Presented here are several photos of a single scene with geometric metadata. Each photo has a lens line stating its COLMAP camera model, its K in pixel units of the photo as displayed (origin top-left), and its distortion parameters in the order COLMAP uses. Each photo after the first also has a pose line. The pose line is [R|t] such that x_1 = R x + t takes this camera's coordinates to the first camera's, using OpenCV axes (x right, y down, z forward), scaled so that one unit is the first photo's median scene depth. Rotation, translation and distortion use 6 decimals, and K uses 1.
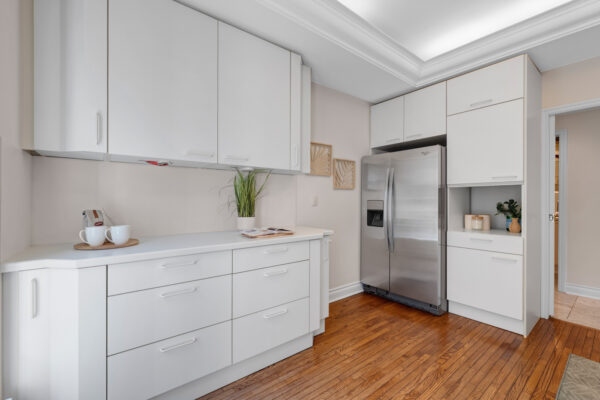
lens RADIAL K [[245.6, 0, 300.0], [0, 245.6, 200.0], [0, 0, 1]] dist [-0.002837, -0.000243]
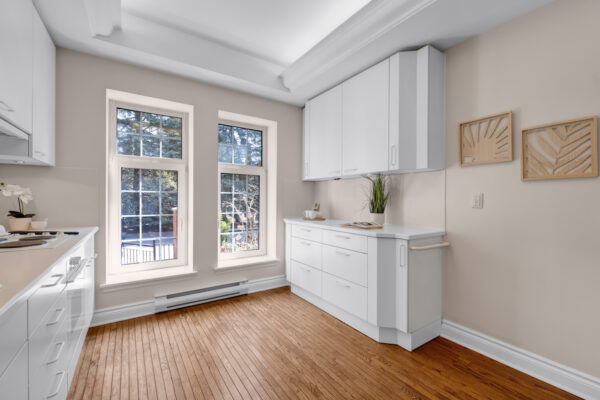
lens RADIAL K [[260.9, 0, 314.8], [0, 260.9, 200.3], [0, 0, 1]] dist [-0.000964, -0.000005]
pose [[-0.017926, -0.000481, -0.999839, 1.081862], [-0.009303, 0.999957, -0.000314, 0.007471], [0.999796, 0.009296, -0.017930, 0.710437]]
